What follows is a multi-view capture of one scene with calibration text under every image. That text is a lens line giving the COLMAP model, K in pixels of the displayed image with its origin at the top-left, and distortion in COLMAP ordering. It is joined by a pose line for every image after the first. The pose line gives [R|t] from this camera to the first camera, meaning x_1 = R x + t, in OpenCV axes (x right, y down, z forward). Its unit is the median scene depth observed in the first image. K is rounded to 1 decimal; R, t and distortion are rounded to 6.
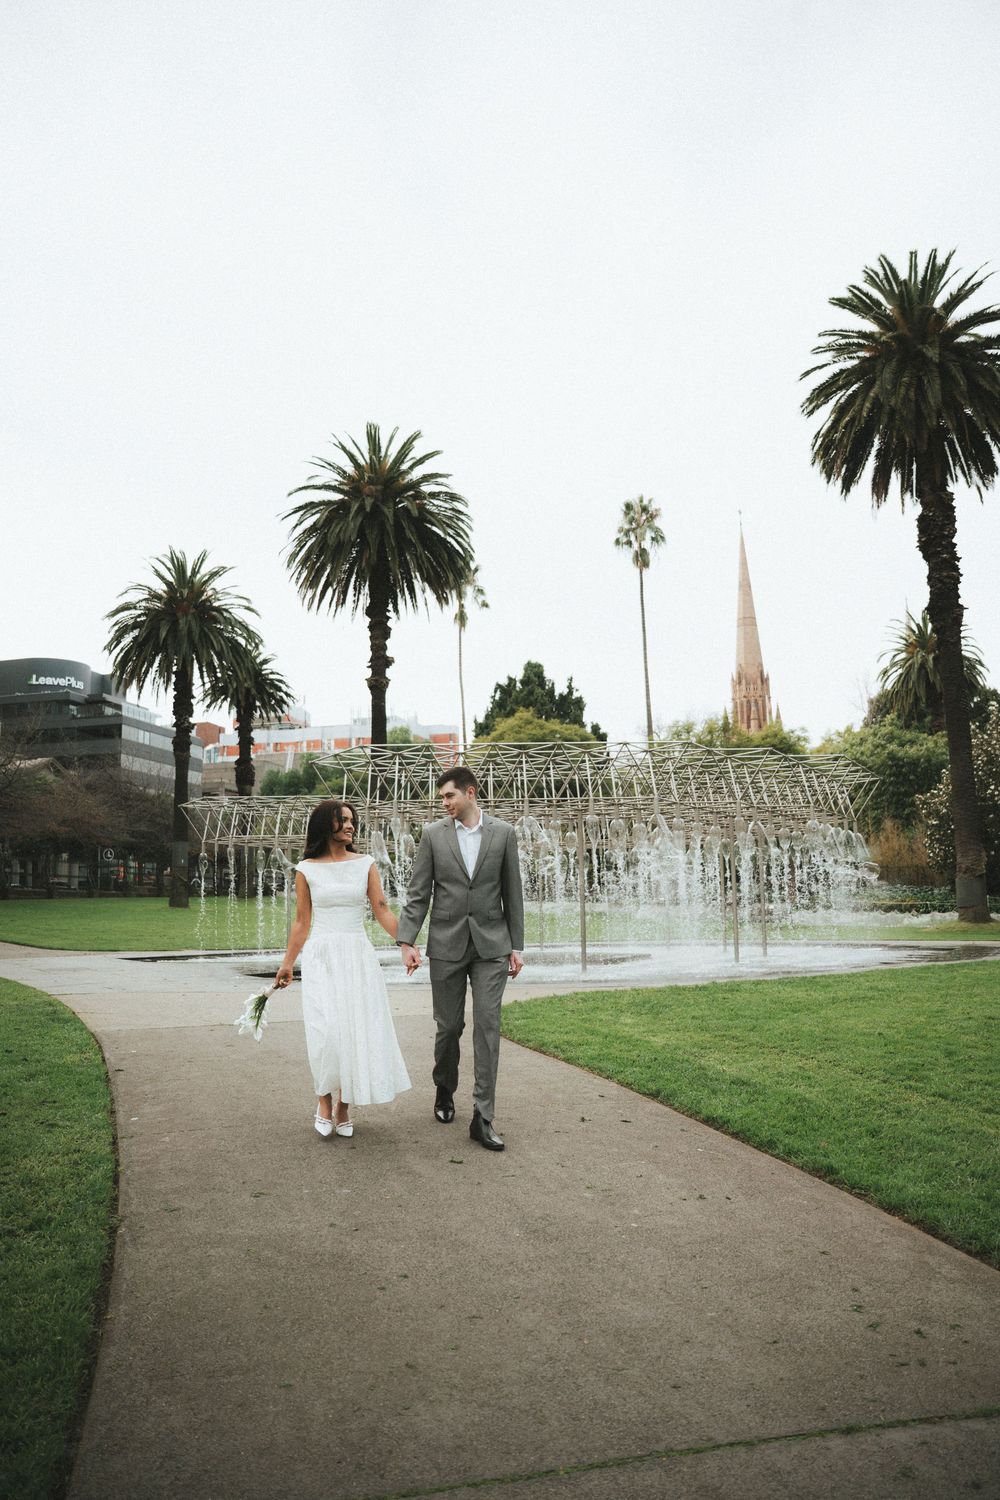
lens RADIAL K [[1165.4, 0, 500.0], [0, 1165.4, 750.0], [0, 0, 1]] dist [-0.138626, -0.000862]
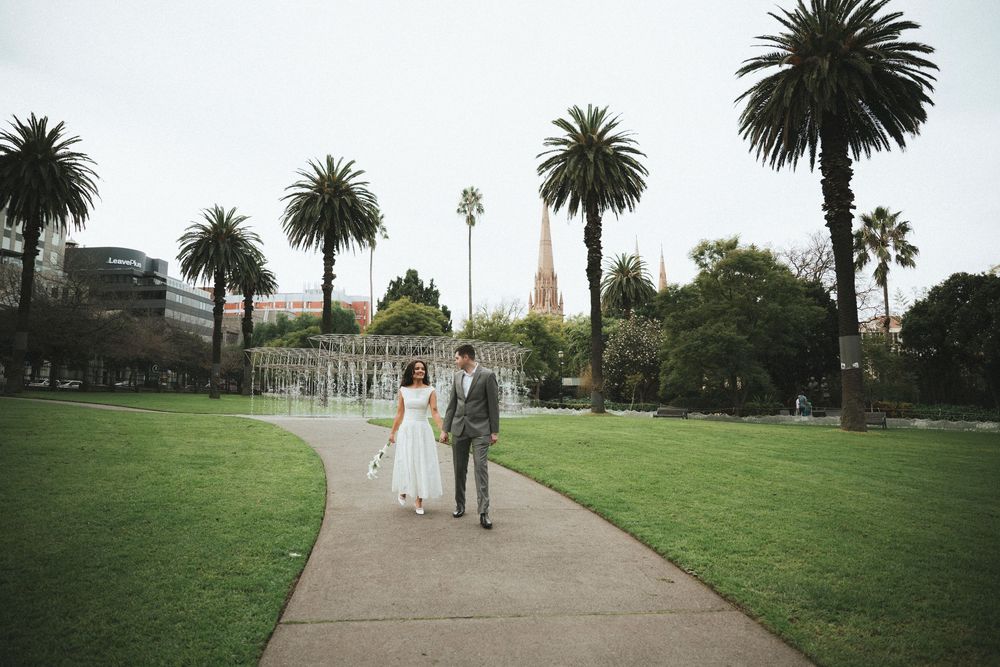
lens RADIAL K [[701.4, 0, 495.4], [0, 701.4, 322.2], [0, 0, 1]] dist [-0.085180, 0.002054]
pose [[0.988851, 0.041522, 0.143005, 0.008298], [-0.043120, 0.999037, 0.008092, -0.015115], [-0.142531, -0.014168, 0.989689, -0.167870]]
